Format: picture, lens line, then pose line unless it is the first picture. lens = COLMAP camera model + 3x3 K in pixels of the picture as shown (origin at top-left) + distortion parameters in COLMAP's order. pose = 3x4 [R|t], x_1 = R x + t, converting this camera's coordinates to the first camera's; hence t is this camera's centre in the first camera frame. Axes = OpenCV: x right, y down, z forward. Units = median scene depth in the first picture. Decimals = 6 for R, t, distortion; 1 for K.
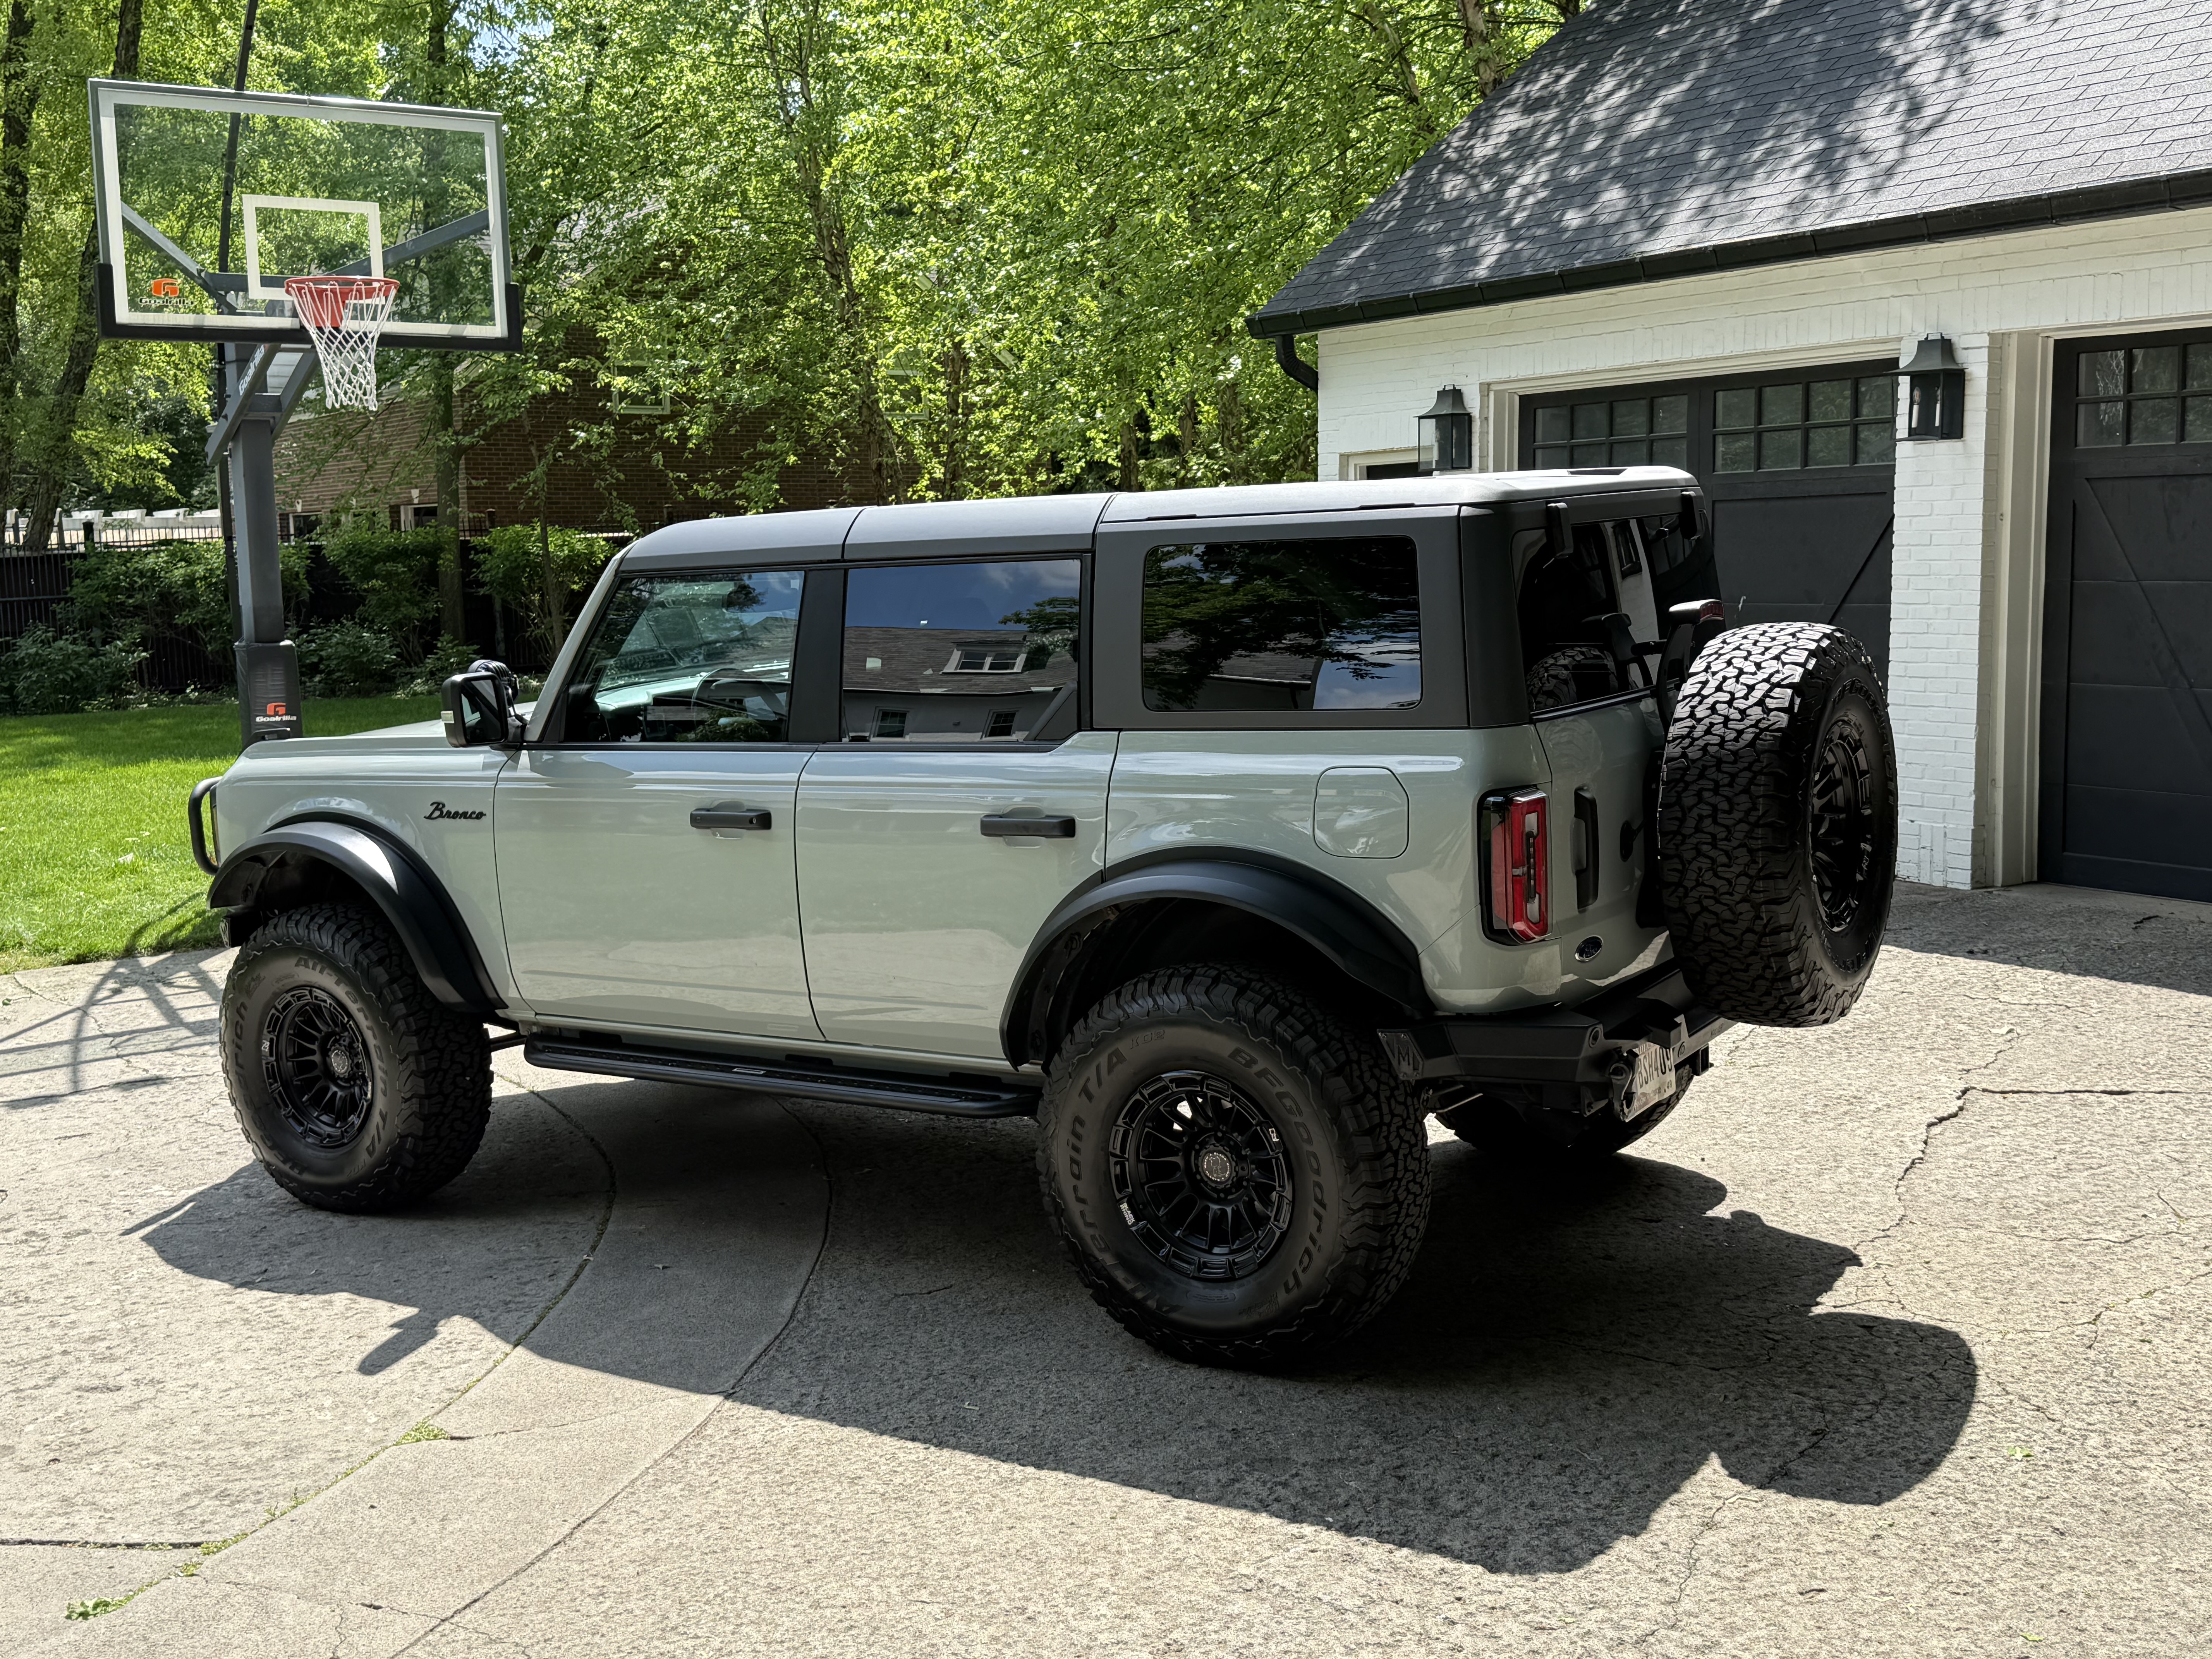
lens RADIAL K [[2377.6, 0, 1106.0], [0, 2377.6, 829.5], [0, 0, 1]] dist [0.199740, -0.460481]
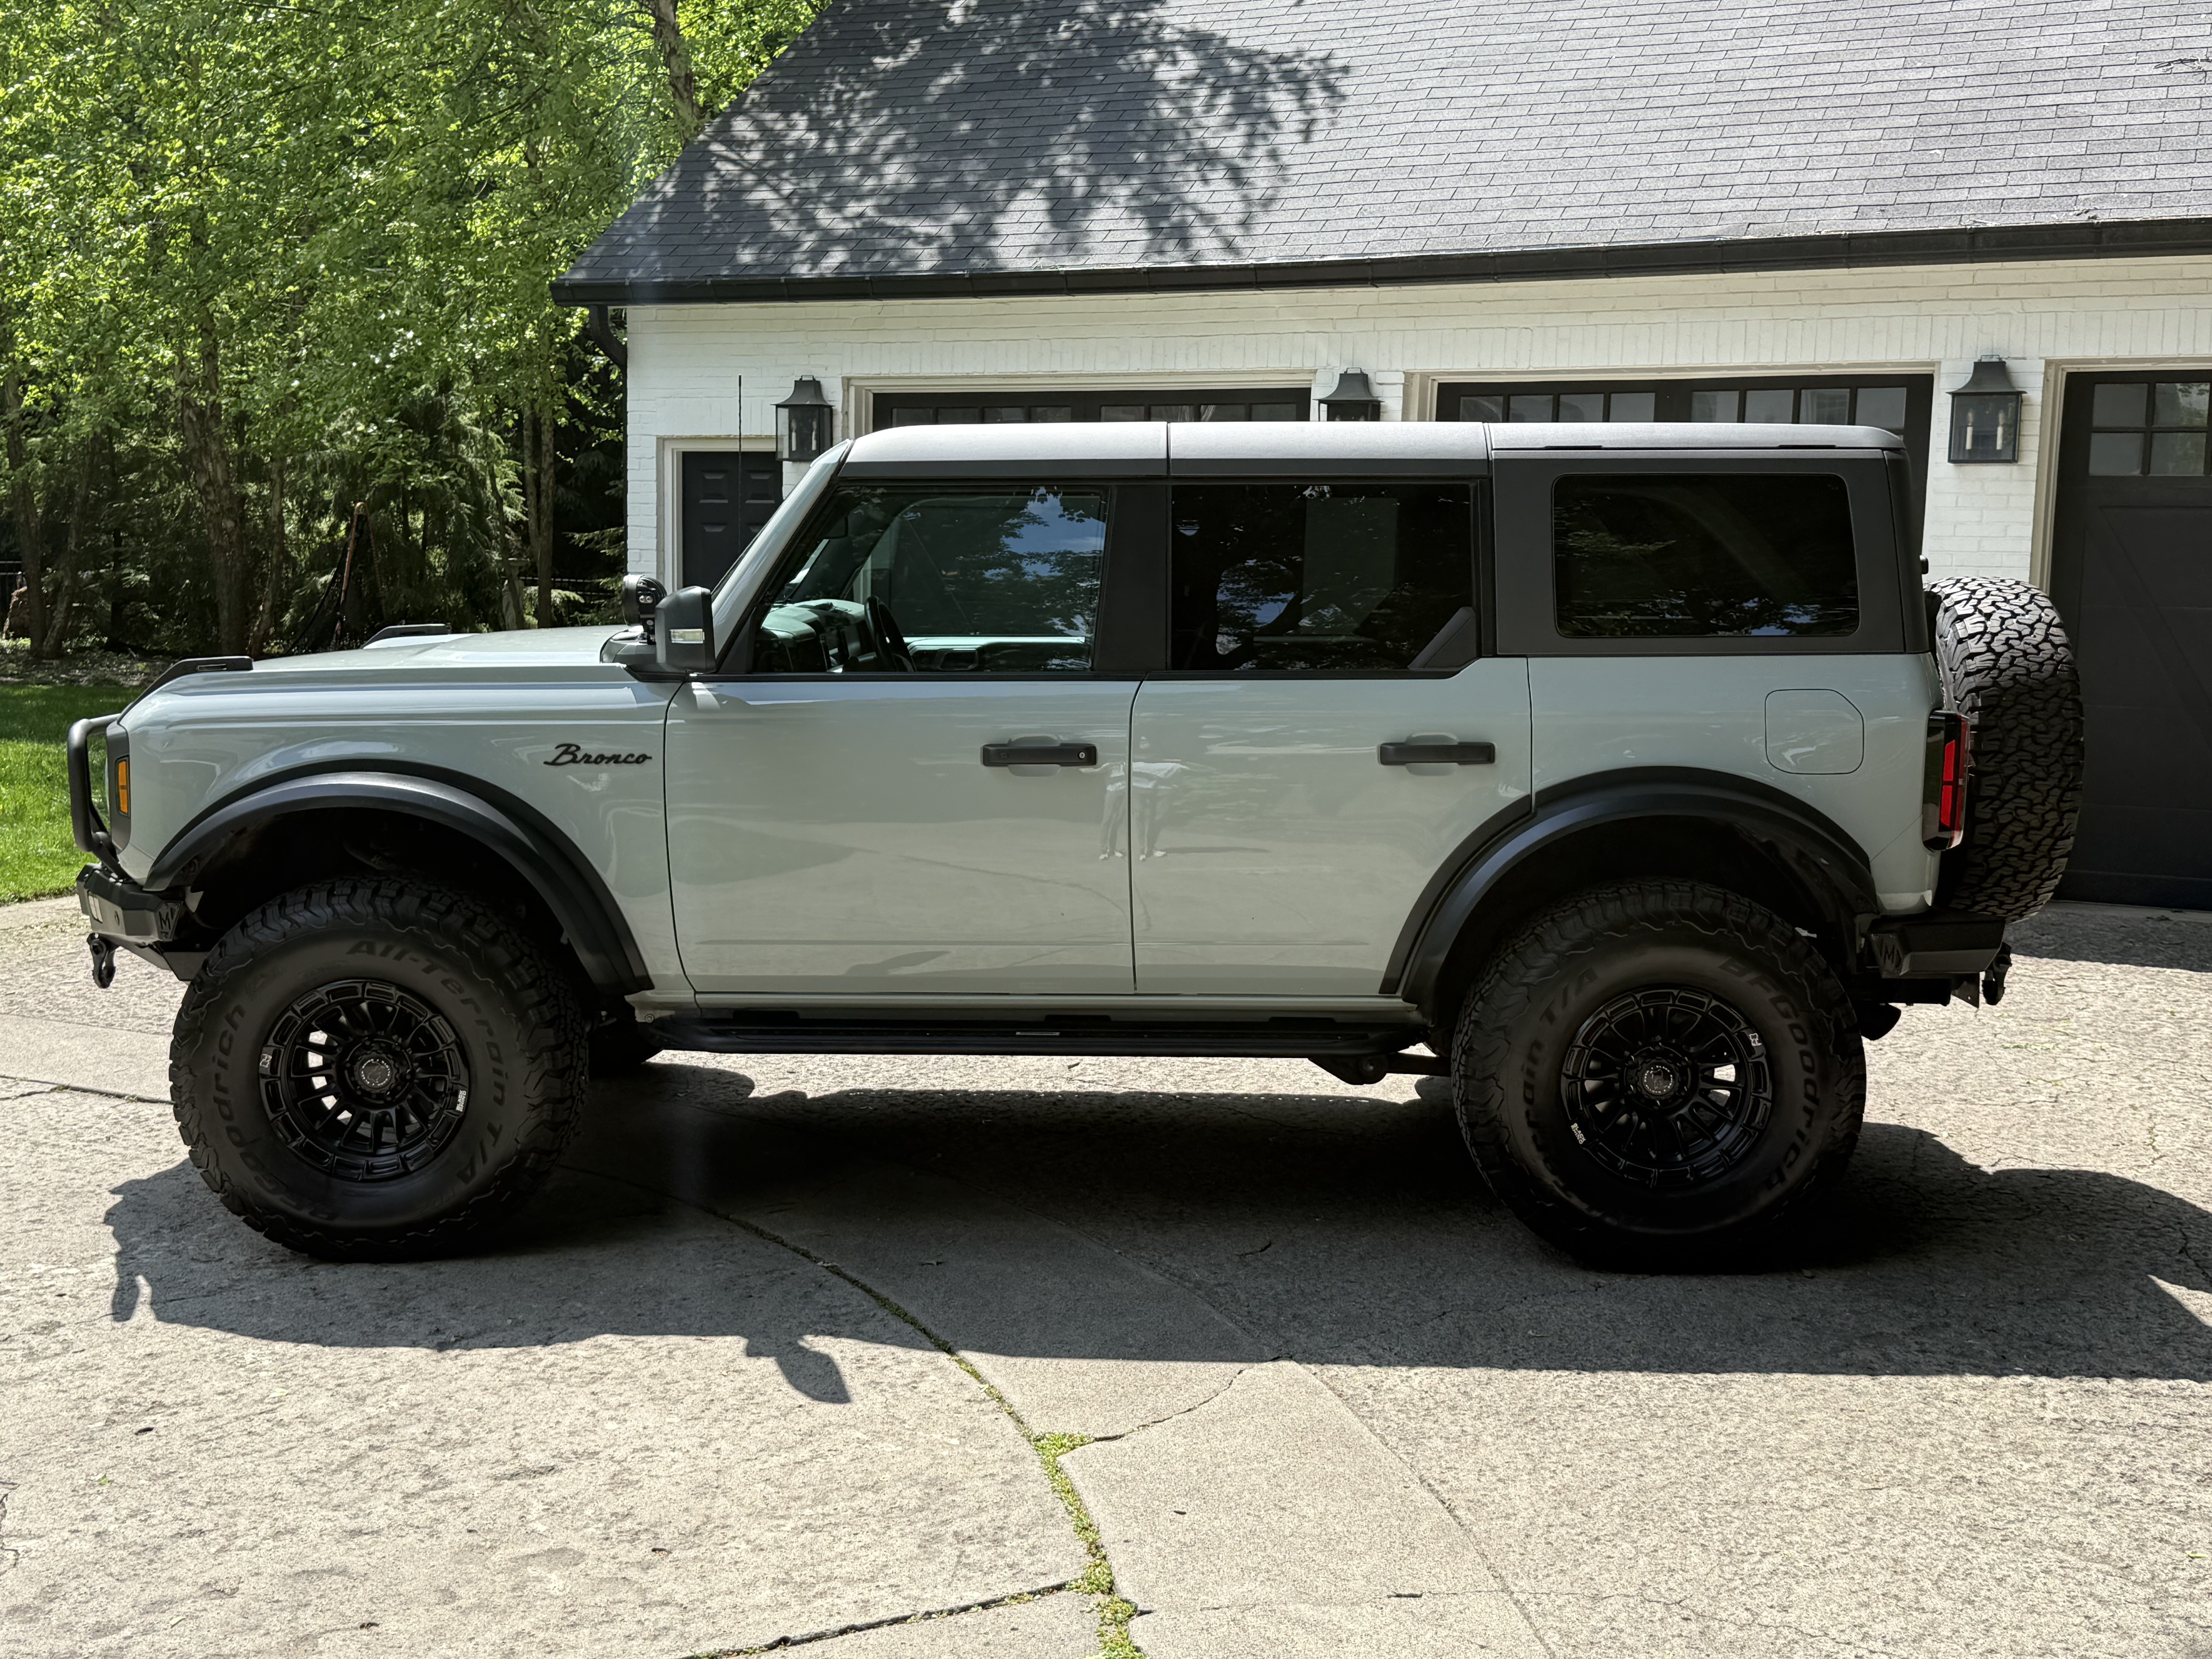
lens RADIAL K [[2377.6, 0, 1106.0], [0, 2377.6, 829.5], [0, 0, 1]] dist [0.199740, -0.460481]
pose [[0.837529, -0.013212, 0.546233, -0.655837], [0.023426, 0.999657, -0.011739, 0.036674], [-0.545890, 0.022628, 0.837551, 0.237728]]
